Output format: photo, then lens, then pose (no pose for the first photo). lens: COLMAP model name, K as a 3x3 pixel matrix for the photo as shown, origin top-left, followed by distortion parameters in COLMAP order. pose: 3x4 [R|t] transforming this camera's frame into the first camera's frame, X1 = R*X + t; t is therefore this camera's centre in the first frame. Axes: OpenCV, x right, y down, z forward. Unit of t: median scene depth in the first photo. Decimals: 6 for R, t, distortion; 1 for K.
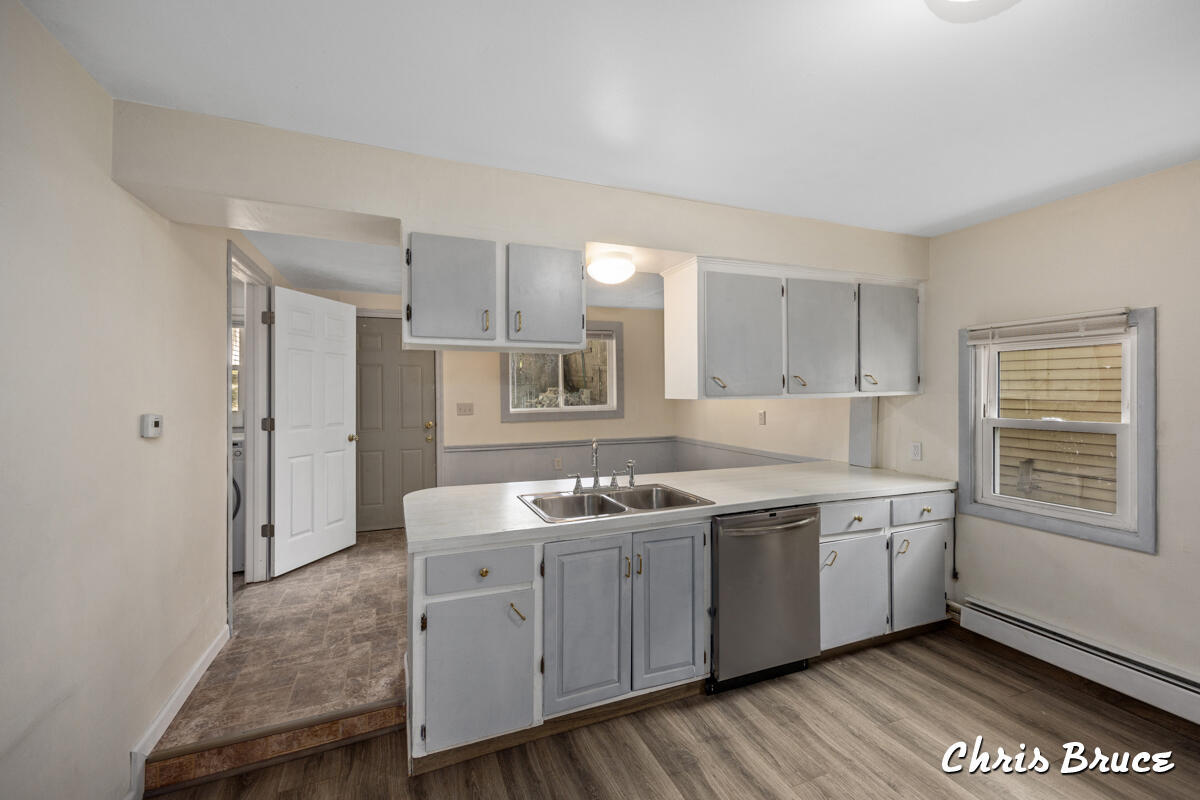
lens RADIAL K [[494.0, 0, 622.0], [0, 494.0, 389.1], [0, 0, 1]] dist [0.010931, 0.000246]
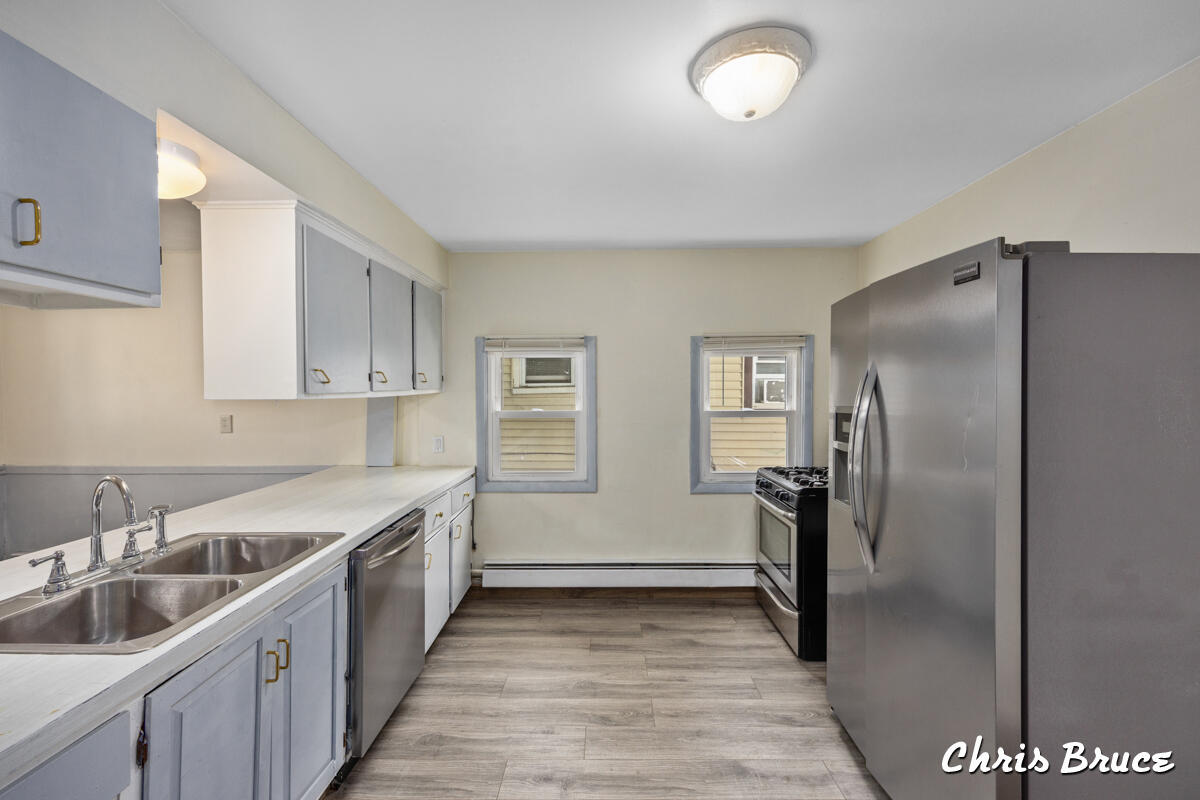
lens RADIAL K [[494.0, 0, 595.5], [0, 494.0, 392.8], [0, 0, 1]] dist [0.010931, 0.000246]
pose [[0.435963, -0.005095, 0.899950, -0.283934], [-0.003171, 0.999969, 0.007197, 0.003708], [-0.899959, -0.005991, 0.435934, 0.266042]]
